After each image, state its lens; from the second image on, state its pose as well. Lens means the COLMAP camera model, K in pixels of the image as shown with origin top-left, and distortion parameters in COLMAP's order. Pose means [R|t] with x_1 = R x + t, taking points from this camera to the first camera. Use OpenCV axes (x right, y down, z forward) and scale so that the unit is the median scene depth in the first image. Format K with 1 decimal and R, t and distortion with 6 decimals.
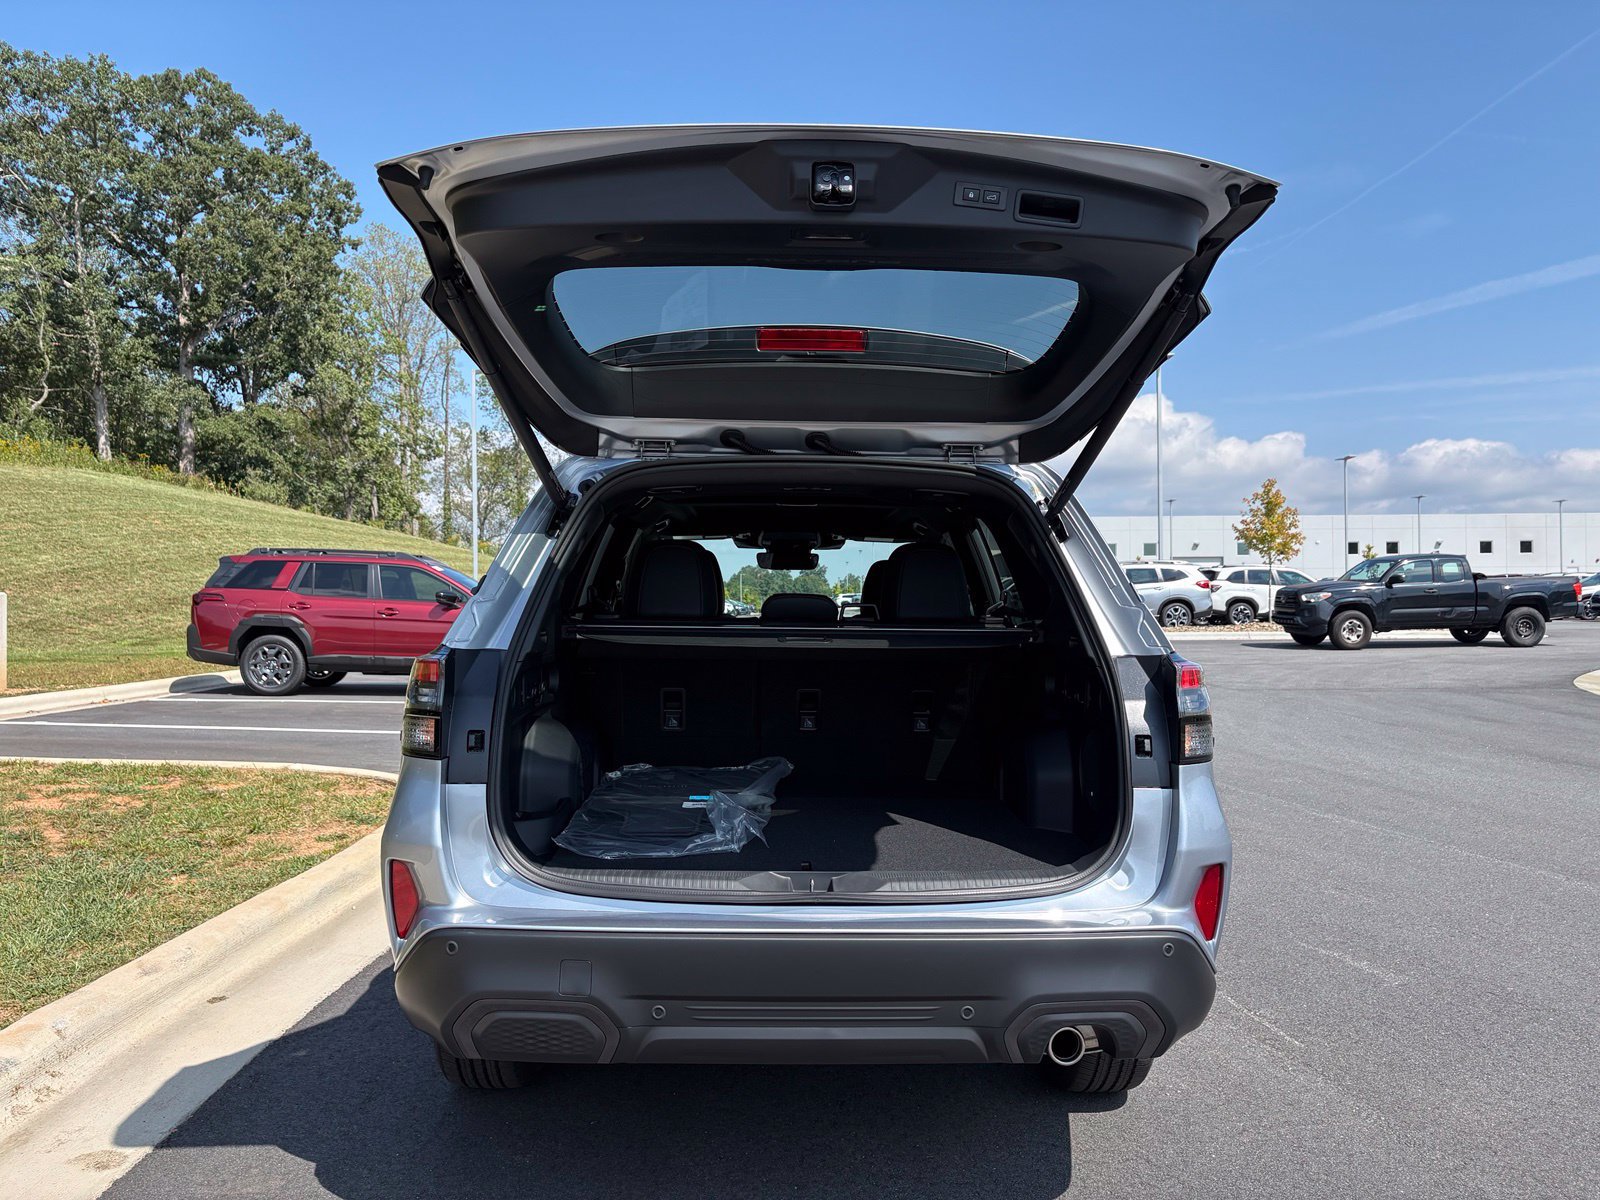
lens RADIAL K [[1215.9, 0, 806.2], [0, 1215.9, 600.5], [0, 0, 1]] dist [0.022134, 0.003518]
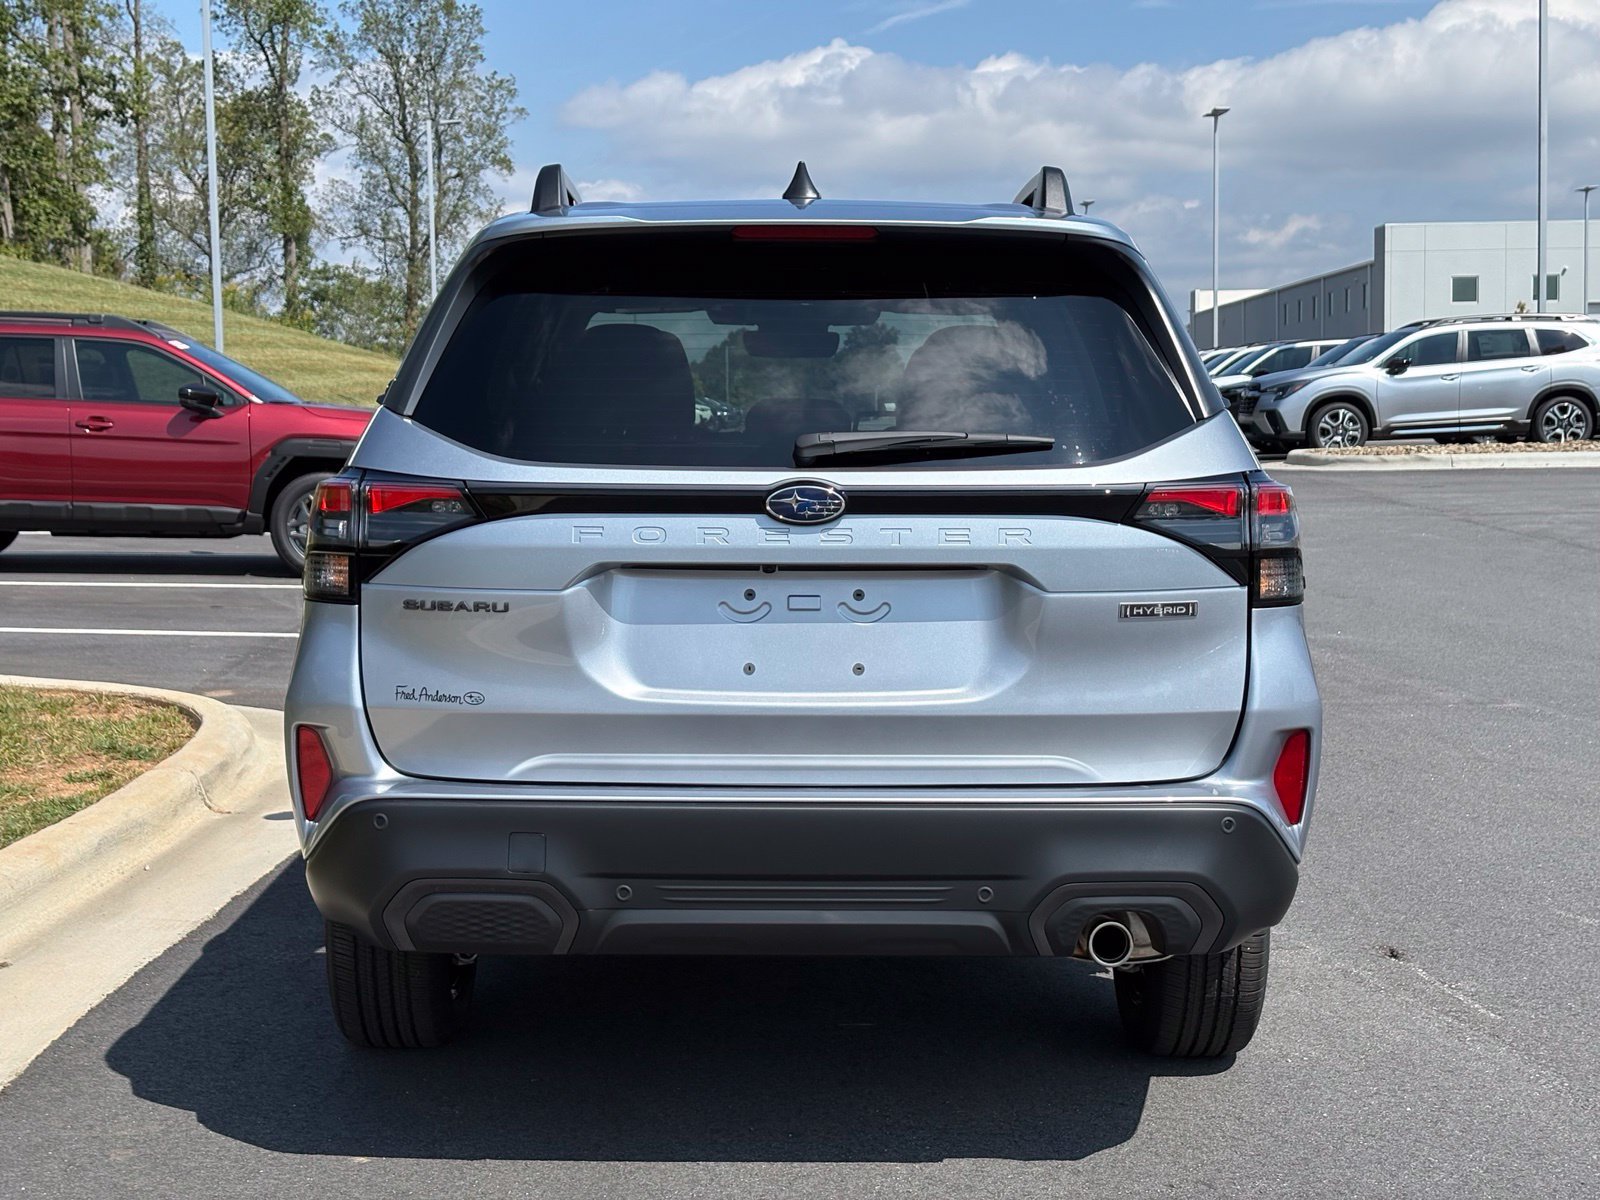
lens RADIAL K [[2413.2, 0, 800.0], [0, 2413.2, 600.0], [0, 0, 1]] dist [0.096577, -0.010790]
pose [[0.999693, -0.004632, -0.024340, 0.019910], [0.006658, 0.996457, 0.083837, -0.004311], [0.023865, -0.083973, 0.996182, -0.295850]]
